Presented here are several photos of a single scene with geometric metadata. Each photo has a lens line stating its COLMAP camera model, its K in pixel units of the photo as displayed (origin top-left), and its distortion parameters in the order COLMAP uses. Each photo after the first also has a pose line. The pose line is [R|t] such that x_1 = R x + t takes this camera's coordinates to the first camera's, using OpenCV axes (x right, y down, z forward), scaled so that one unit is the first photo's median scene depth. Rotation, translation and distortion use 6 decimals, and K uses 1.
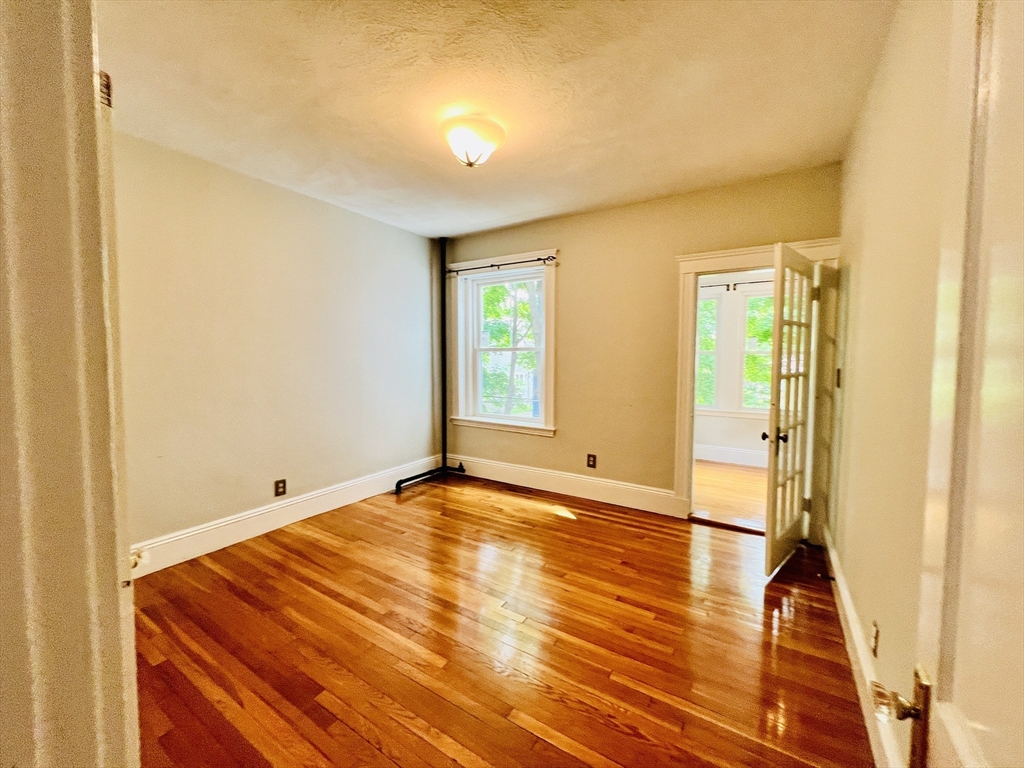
lens RADIAL K [[409.7, 0, 511.2], [0, 409.7, 380.2], [0, 0, 1]] dist [-0.002638, -0.000067]
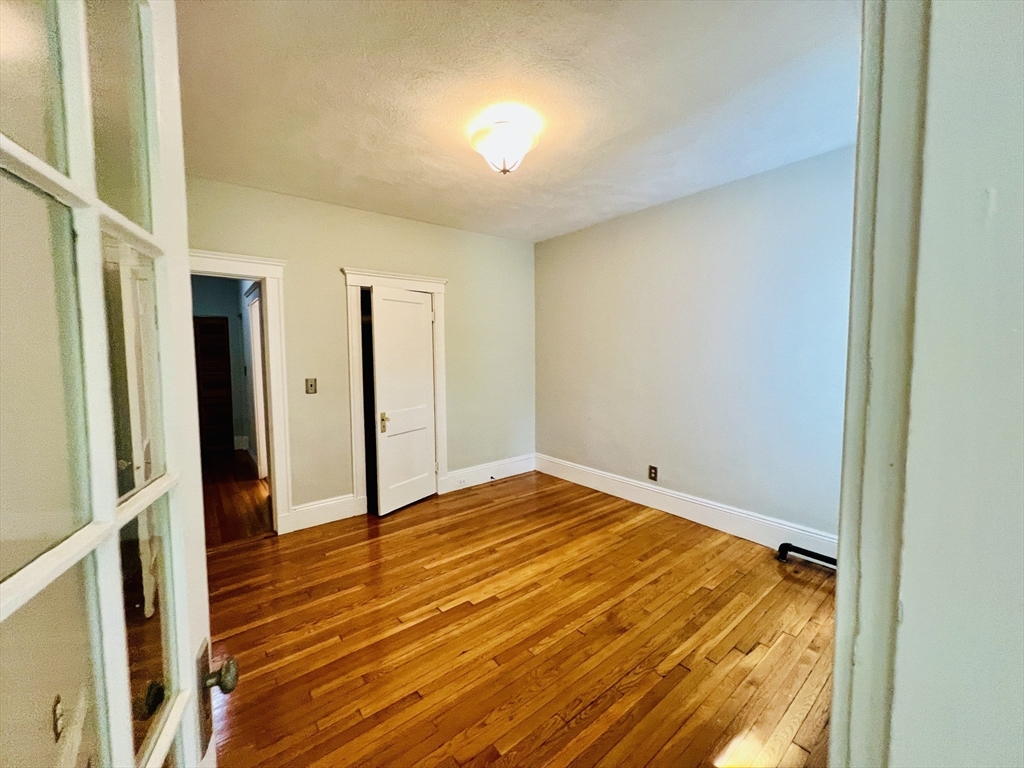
lens RADIAL K [[428.1, 0, 514.4], [0, 428.1, 384.2], [0, 0, 1]] dist [0.000678, -0.000045]
pose [[-0.341721, 0.072158, -0.937027, 0.880194], [-0.043296, 0.994781, 0.092395, -0.097563], [0.938804, 0.072143, -0.336813, 1.379623]]
